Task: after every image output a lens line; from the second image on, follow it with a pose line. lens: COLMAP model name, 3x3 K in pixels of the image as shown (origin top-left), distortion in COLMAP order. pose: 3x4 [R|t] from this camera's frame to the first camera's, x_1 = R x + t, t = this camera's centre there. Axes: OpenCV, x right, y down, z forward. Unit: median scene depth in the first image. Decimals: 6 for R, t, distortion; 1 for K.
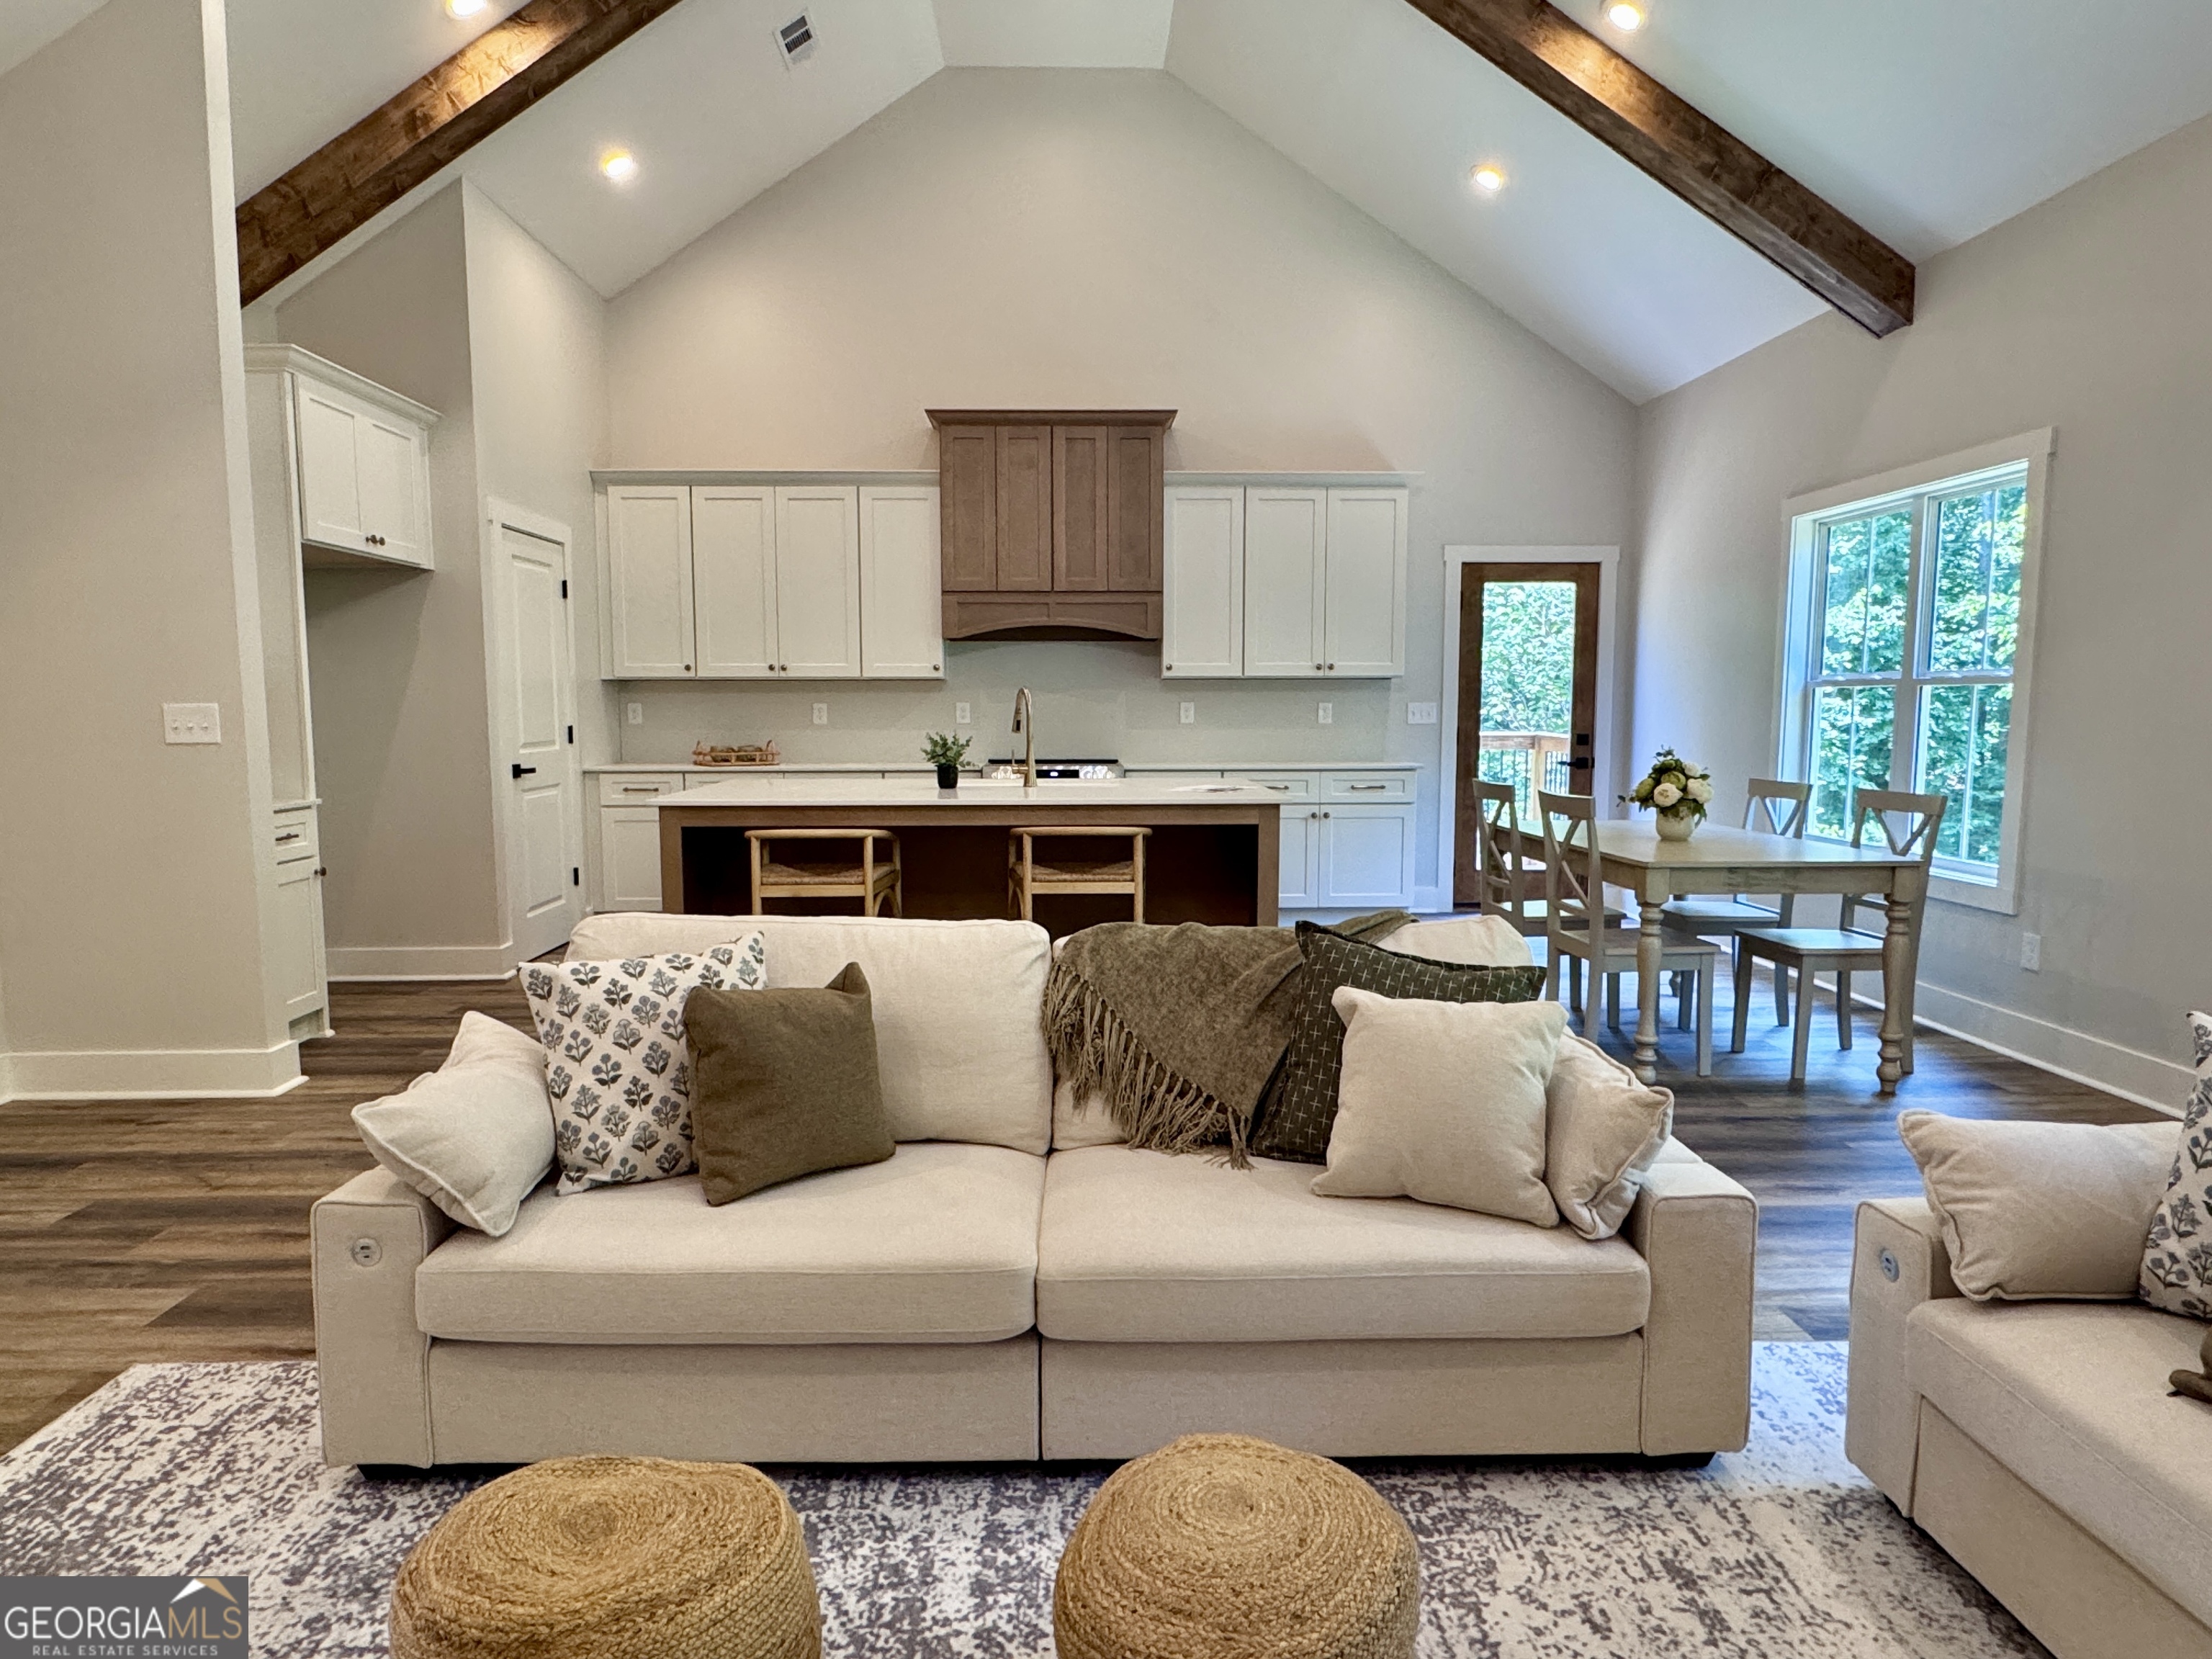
lens RADIAL K [[1336.3, 0, 1106.0], [0, 1336.3, 829.5], [0, 0, 1]] dist [-0.003598, -0.000717]
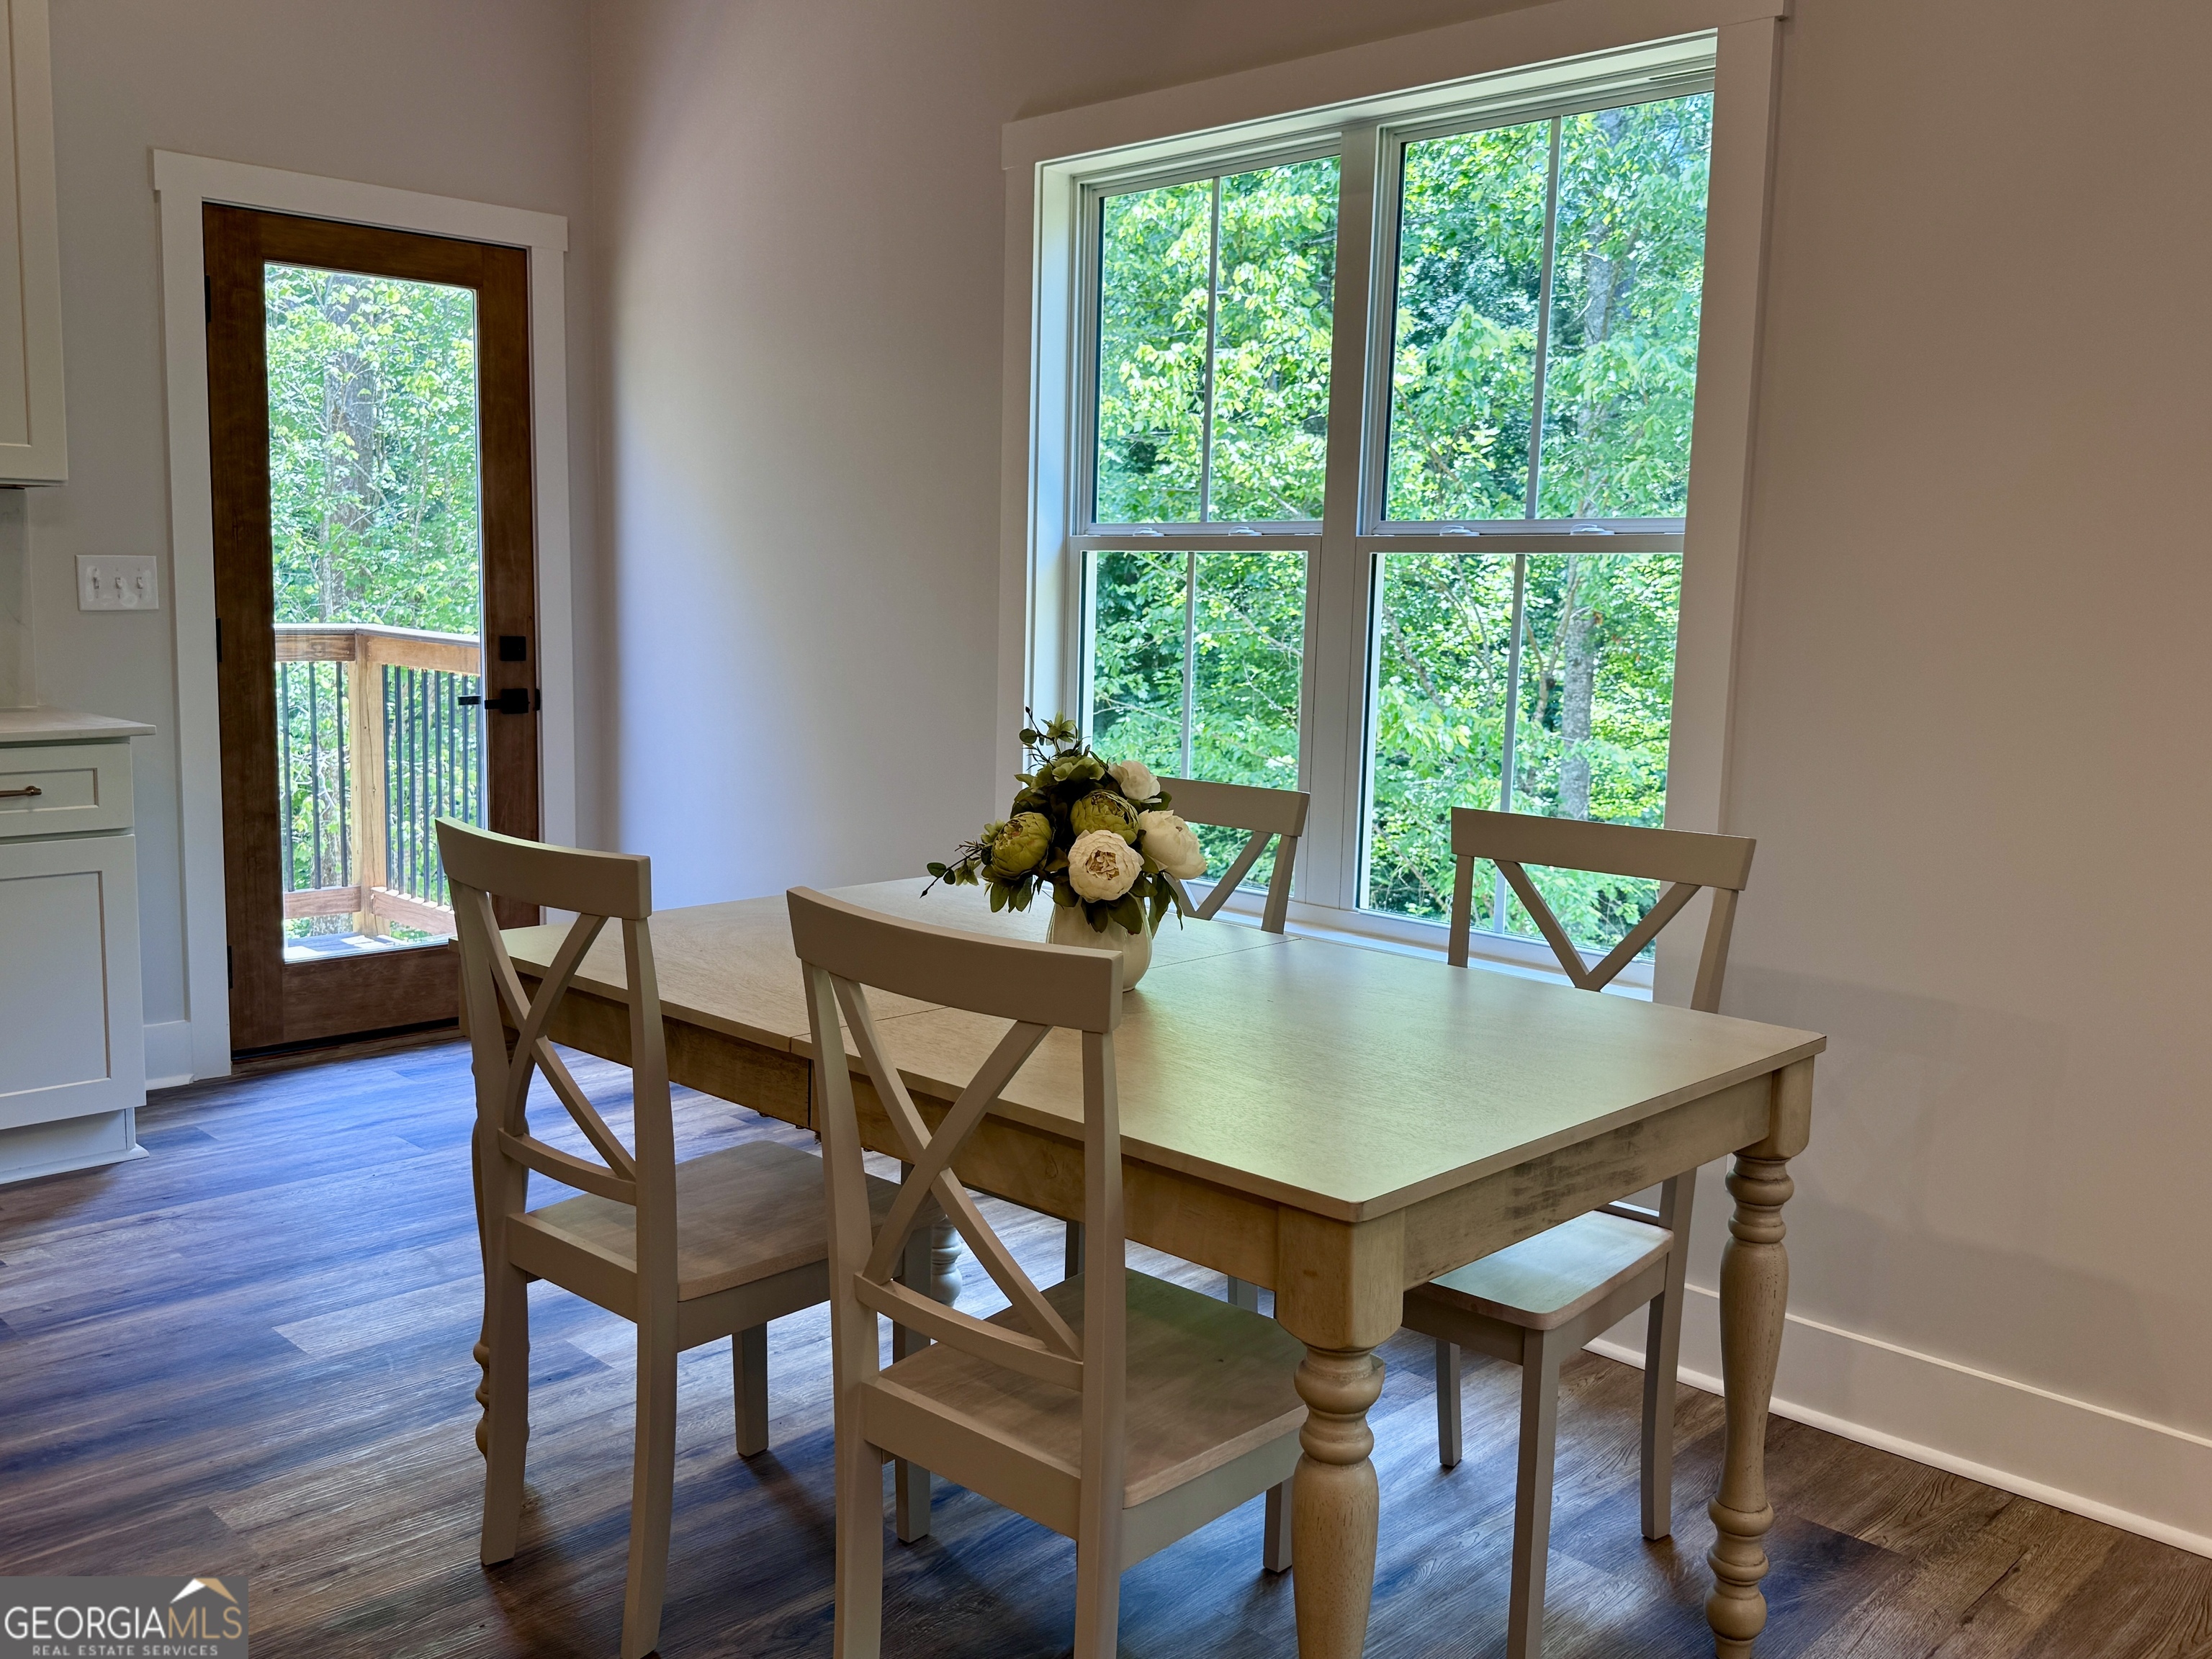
lens RADIAL K [[1887.7, 0, 1106.0], [0, 1887.7, 829.5], [0, 0, 1]] dist [0.003986, 0.002651]
pose [[0.710569, -0.092553, 0.697514, 0.066993], [0.055550, 0.995596, 0.075515, -0.057184], [-0.701431, -0.014912, 0.712581, 0.525841]]
